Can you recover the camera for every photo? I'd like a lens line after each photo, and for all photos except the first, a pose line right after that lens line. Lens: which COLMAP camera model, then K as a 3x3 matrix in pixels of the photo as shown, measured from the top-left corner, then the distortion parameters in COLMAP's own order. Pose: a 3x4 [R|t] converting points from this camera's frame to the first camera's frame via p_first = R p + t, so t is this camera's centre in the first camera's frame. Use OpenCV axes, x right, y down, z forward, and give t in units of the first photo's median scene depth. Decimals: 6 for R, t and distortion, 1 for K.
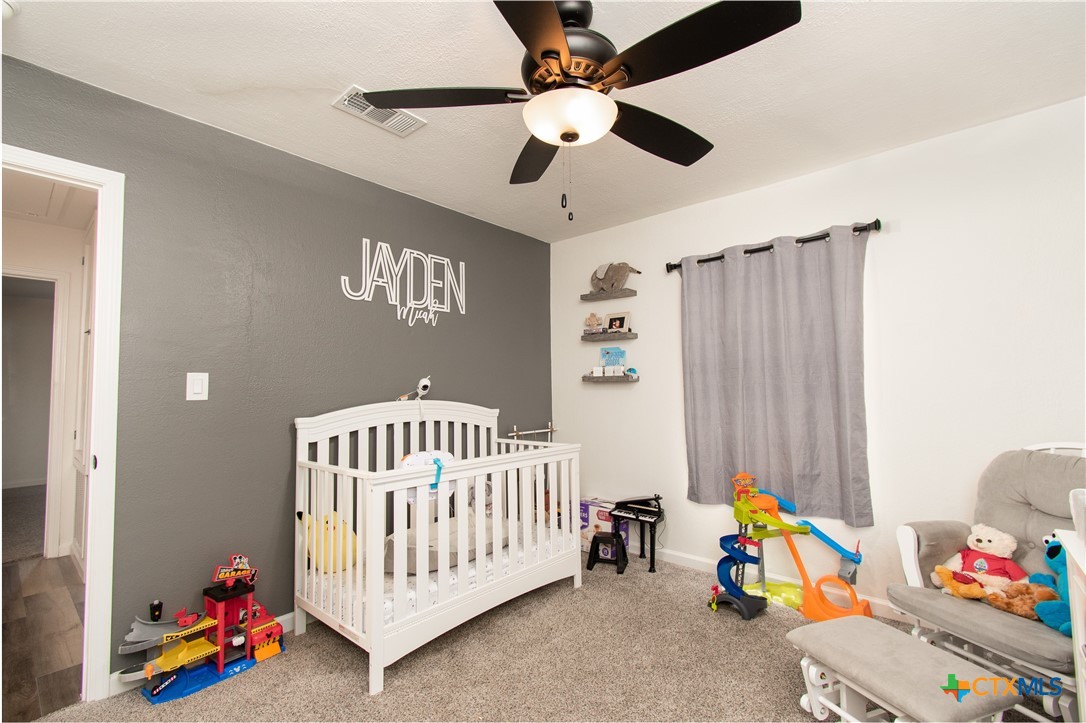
lens RADIAL K [[485.2, 0, 543.0], [0, 485.2, 361.5], [0, 0, 1]] dist [-0.001236, -0.000021]
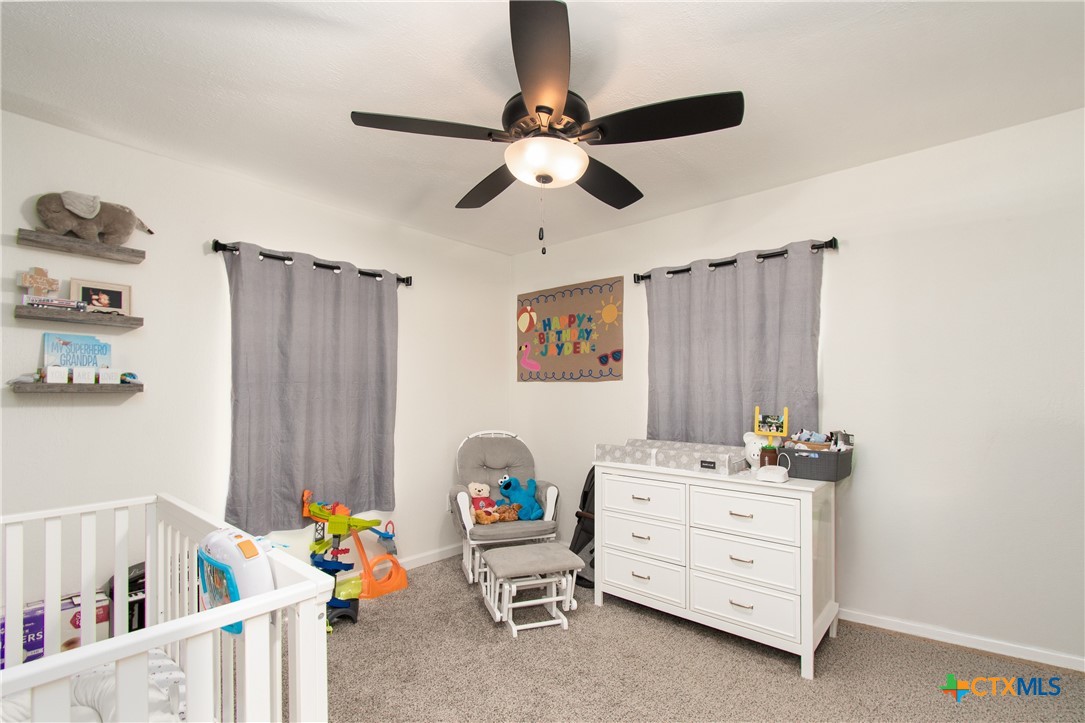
lens RADIAL K [[477.6, 0, 549.6], [0, 477.6, 372.8], [0, 0, 1]] dist [0.001685, 0.000010]
pose [[-0.006971, 0.063031, 0.997987, -0.491314], [-0.053392, 0.996564, -0.063314, 0.025996], [-0.998549, -0.053726, -0.003582, 0.460702]]
